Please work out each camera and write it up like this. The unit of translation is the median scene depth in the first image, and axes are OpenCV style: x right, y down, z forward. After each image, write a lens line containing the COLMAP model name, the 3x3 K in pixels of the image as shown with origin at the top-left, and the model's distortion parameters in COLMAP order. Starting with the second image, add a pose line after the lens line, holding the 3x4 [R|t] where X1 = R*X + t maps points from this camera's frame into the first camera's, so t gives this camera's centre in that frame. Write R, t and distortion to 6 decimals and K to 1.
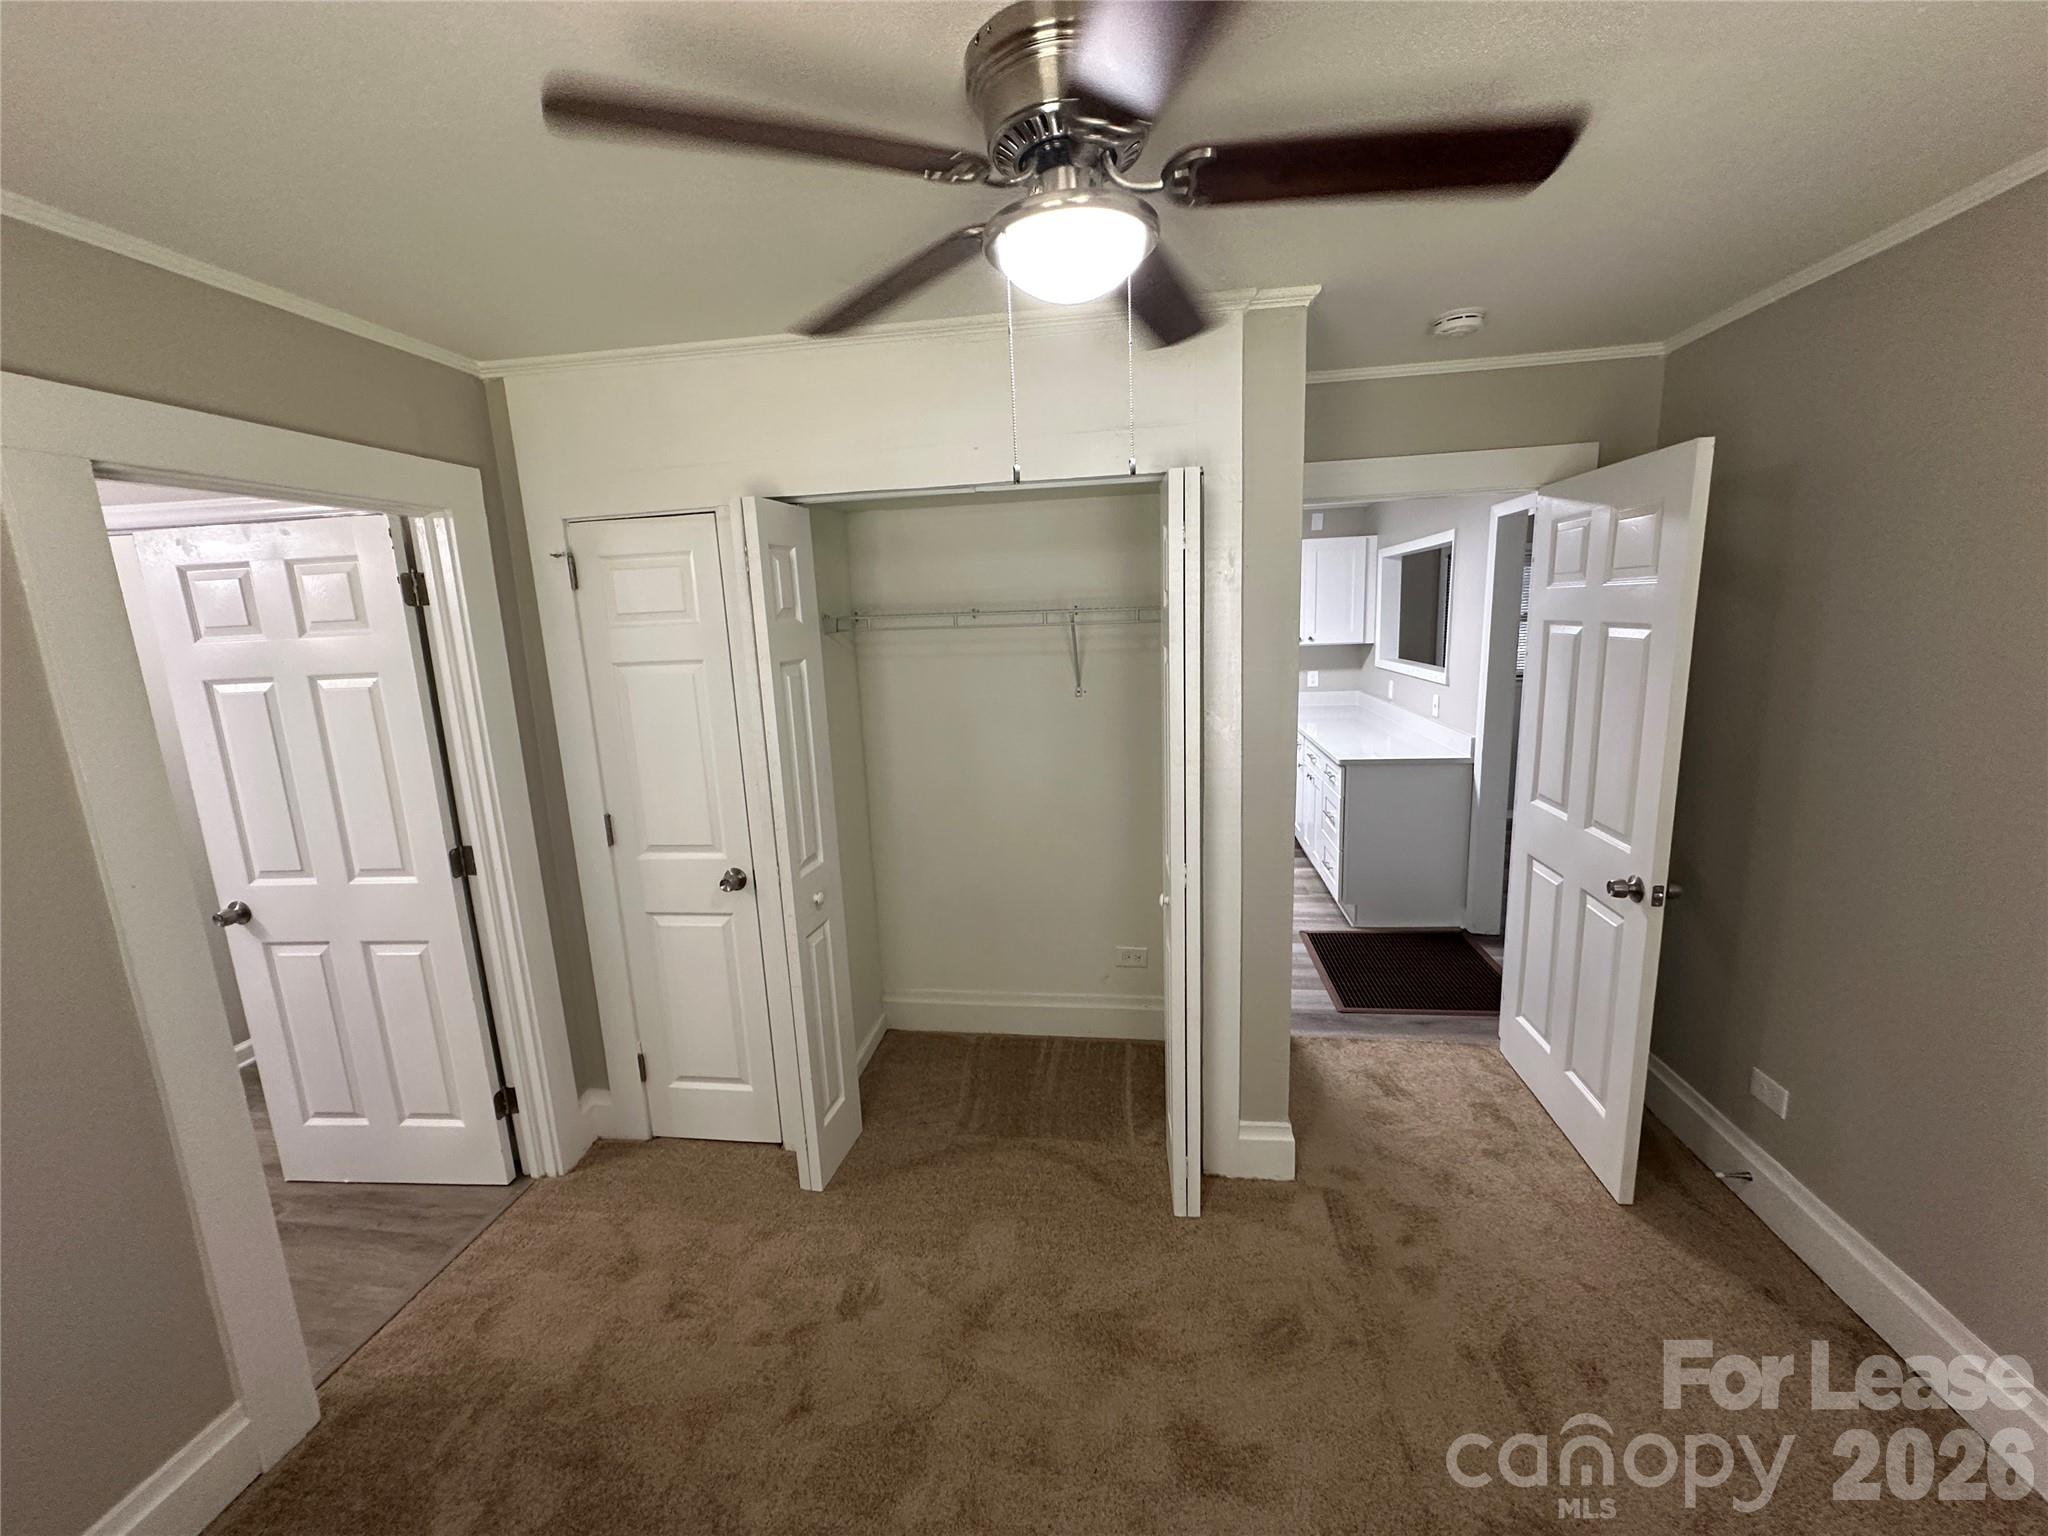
lens RADIAL K [[813.7, 0, 1022.4], [0, 813.7, 767.0], [0, 0, 1]] dist [-0.001509, 0.000095]
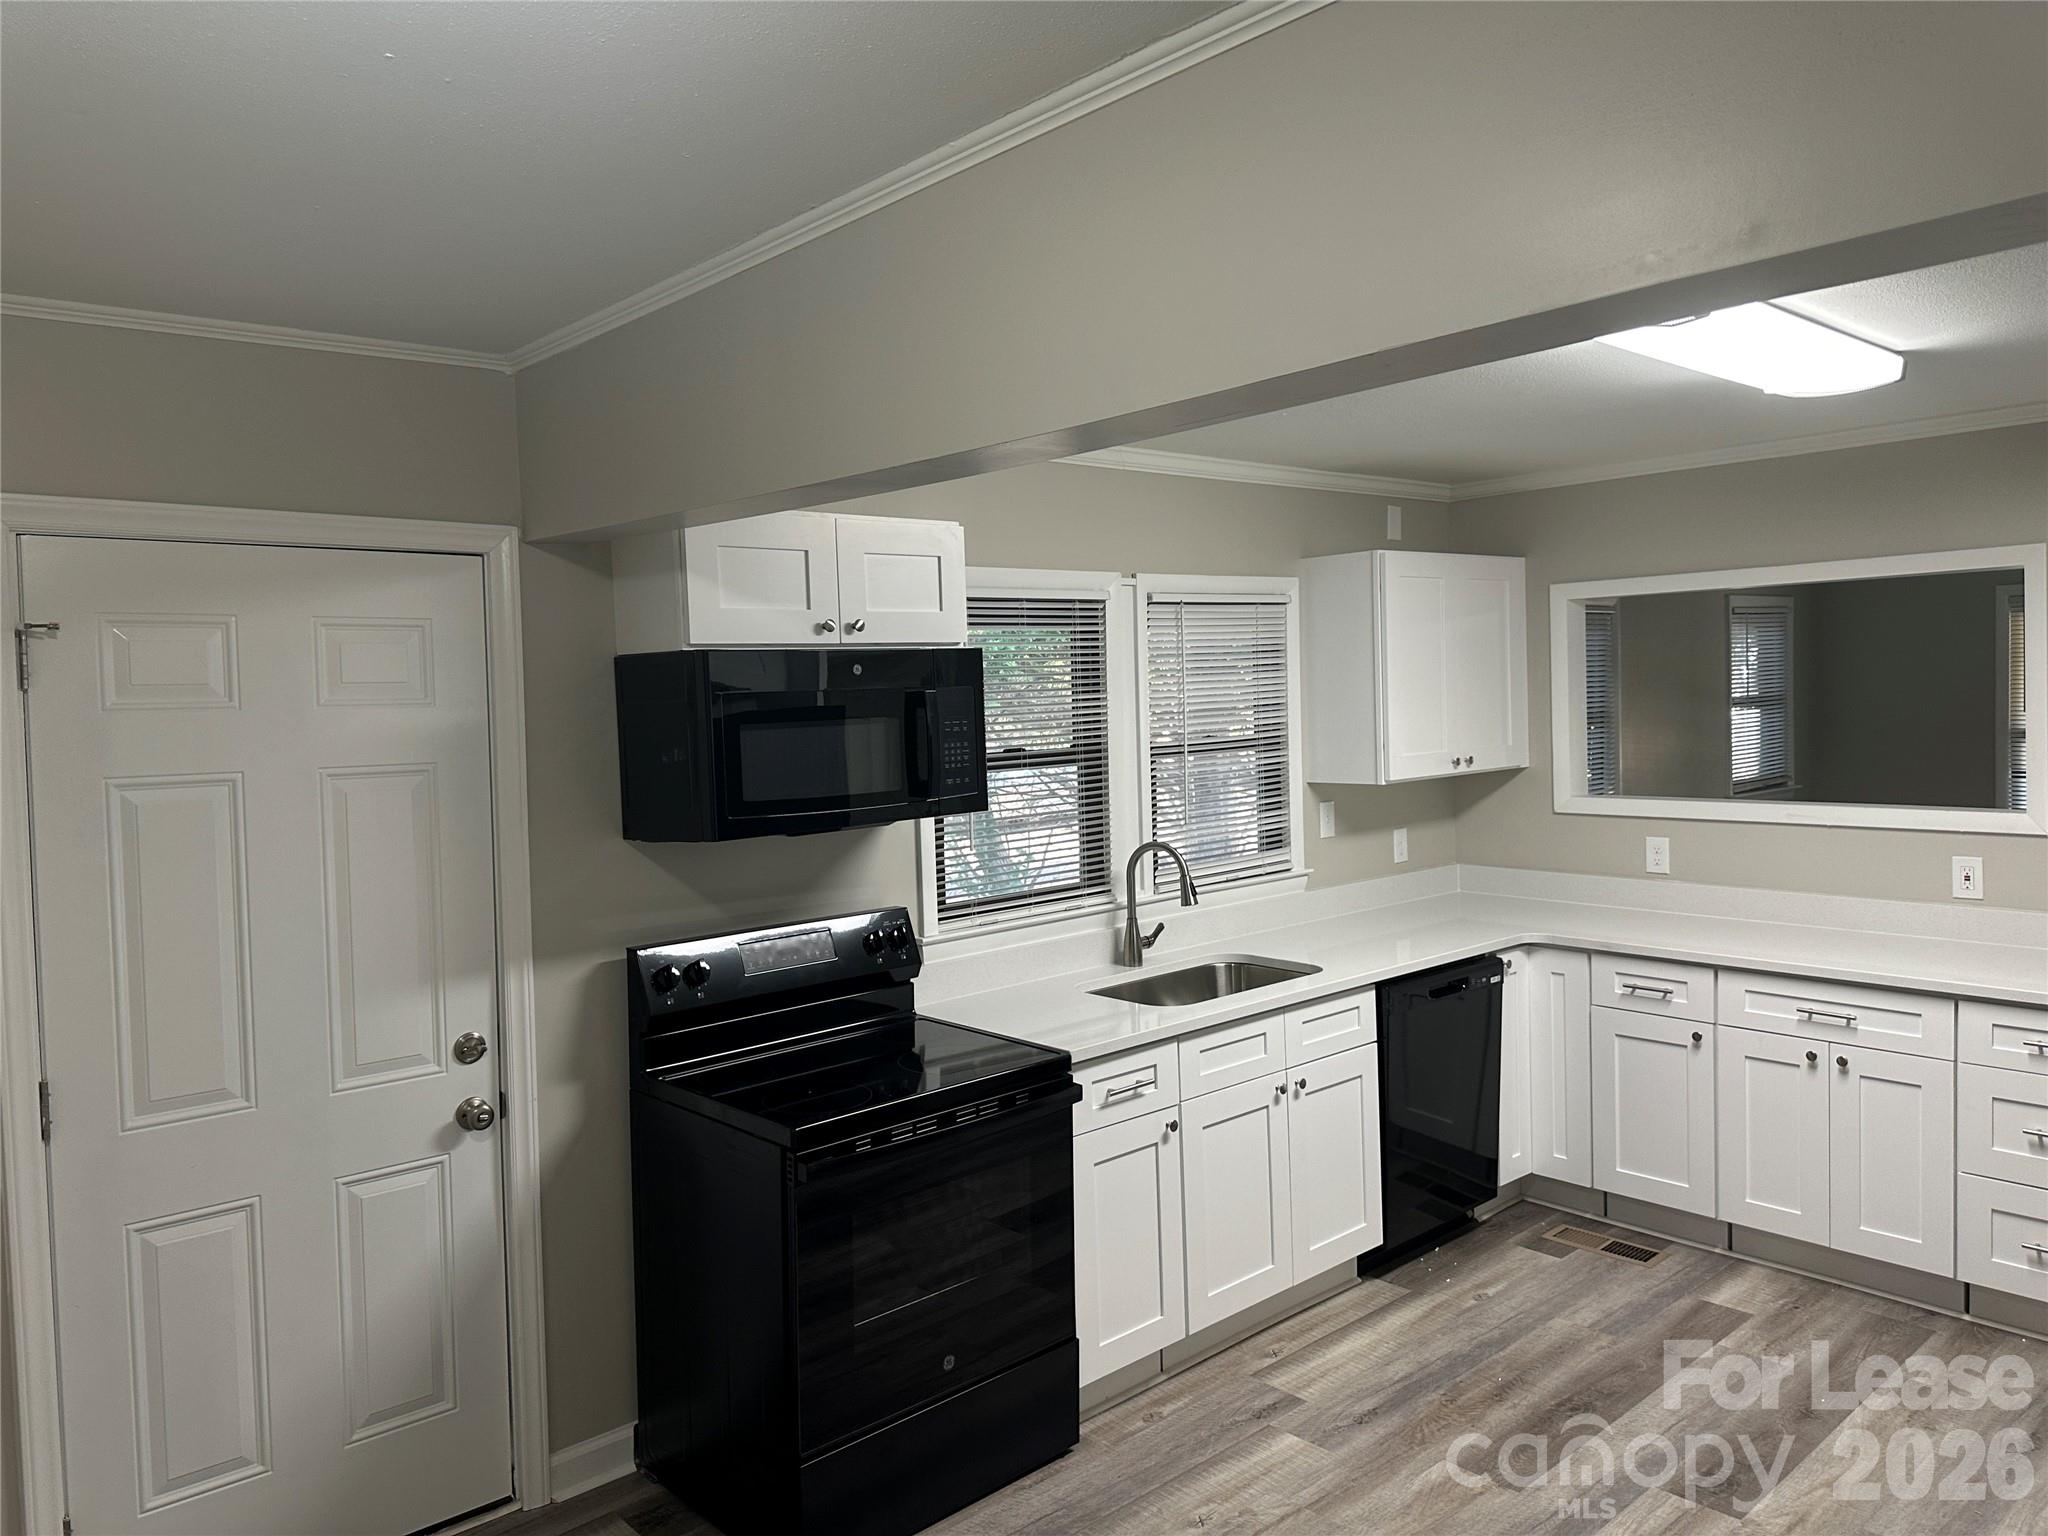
lens RADIAL K [[1449.6, 0, 1014.6], [0, 1449.6, 739.4], [0, 0, 1]] dist [0.030493, -0.033135]
pose [[0.640842, -0.006877, 0.767642, -1.144007], [0.149071, 0.982040, -0.115650, -0.280512], [-0.753060, 0.188547, 0.630358, 1.666010]]
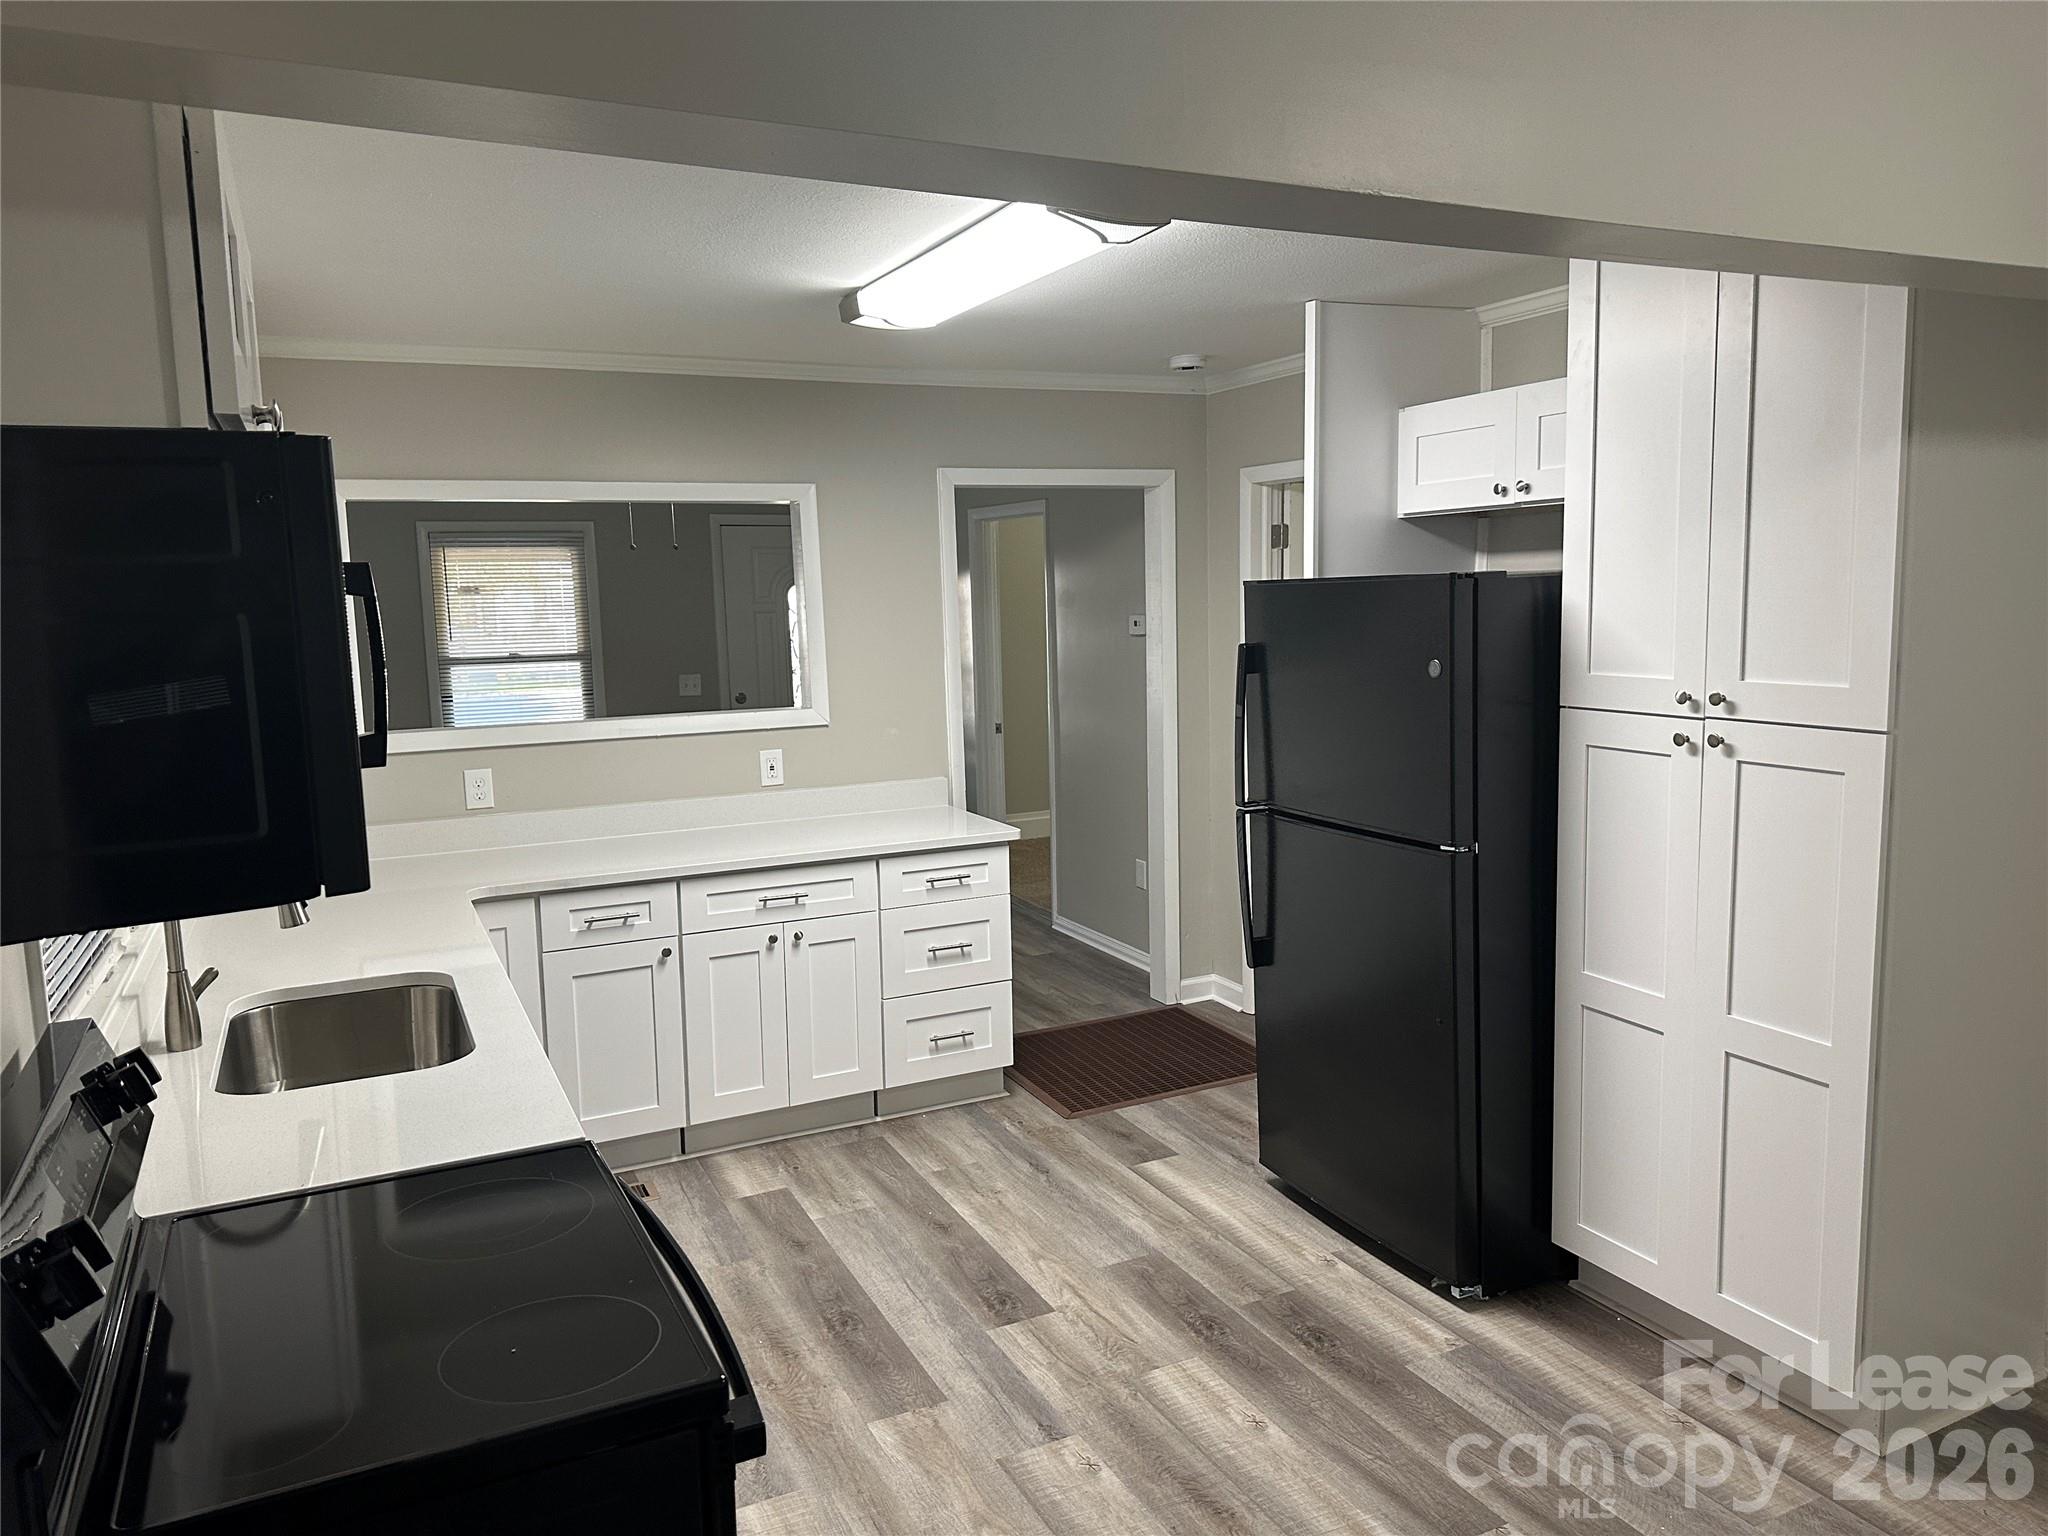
lens RADIAL K [[1429.6, 0, 1034.4], [0, 1429.6, 755.4], [0, 0, 1]] dist [0.208019, -0.415516]
pose [[-0.558733, -0.042774, 0.828244, -0.946323], [0.204177, 0.960837, 0.187359, -0.476041], [-0.803821, 0.273792, -0.528118, 2.740331]]
